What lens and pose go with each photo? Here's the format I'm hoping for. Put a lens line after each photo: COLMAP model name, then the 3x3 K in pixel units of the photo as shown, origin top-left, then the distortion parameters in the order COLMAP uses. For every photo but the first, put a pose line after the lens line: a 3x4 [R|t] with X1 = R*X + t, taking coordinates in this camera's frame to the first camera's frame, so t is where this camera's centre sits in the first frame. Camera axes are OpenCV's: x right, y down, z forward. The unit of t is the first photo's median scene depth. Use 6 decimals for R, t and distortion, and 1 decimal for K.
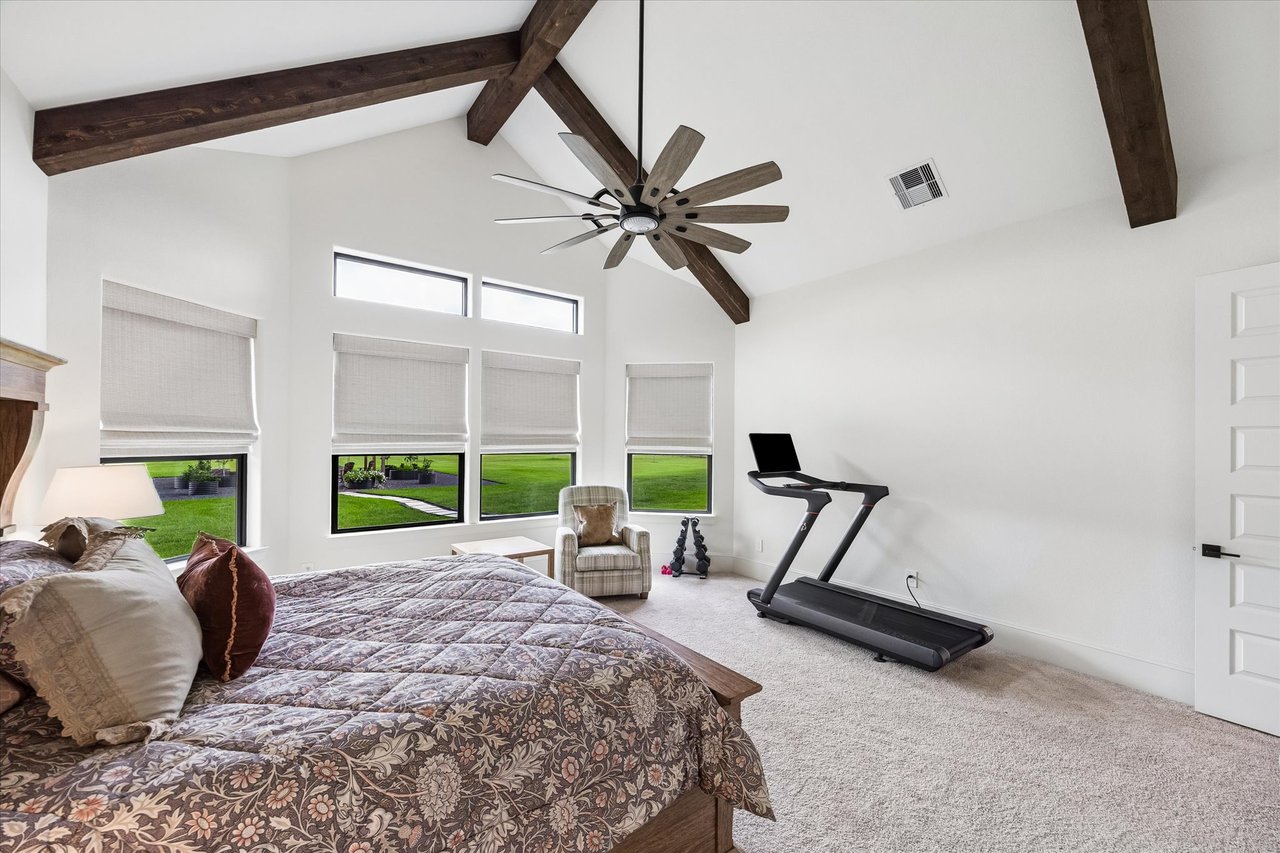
lens RADIAL K [[513.9, 0, 641.0], [0, 513.9, 430.3], [0, 0, 1]] dist [0.014637, -0.000010]
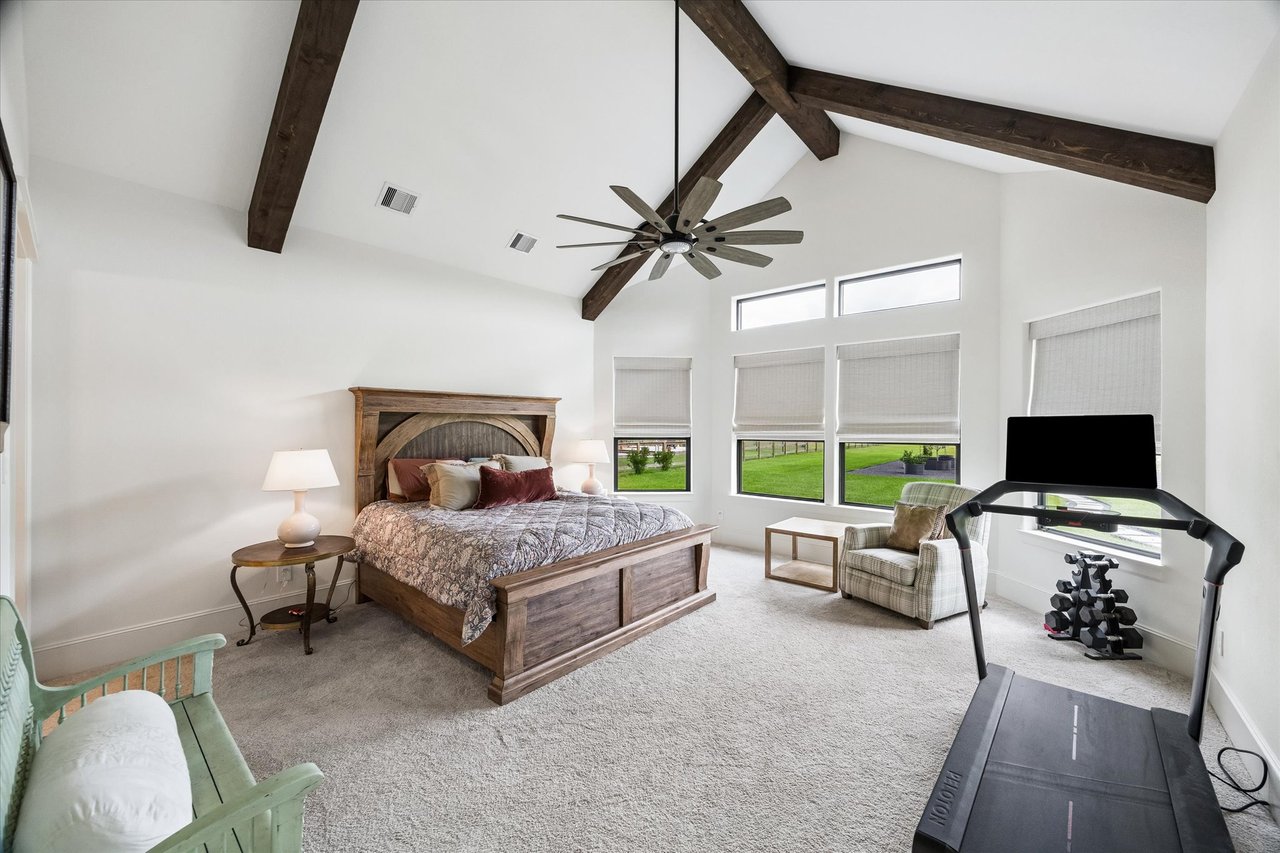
lens RADIAL K [[487.6, 0, 640.7], [0, 487.6, 430.6], [0, 0, 1]] dist [-0.003945, 0.000868]
pose [[0.203179, -0.000281, -0.979142, 0.677672], [0.015351, 0.999878, 0.002898, 0.014526], [0.979021, -0.015620, 0.203158, 0.437689]]
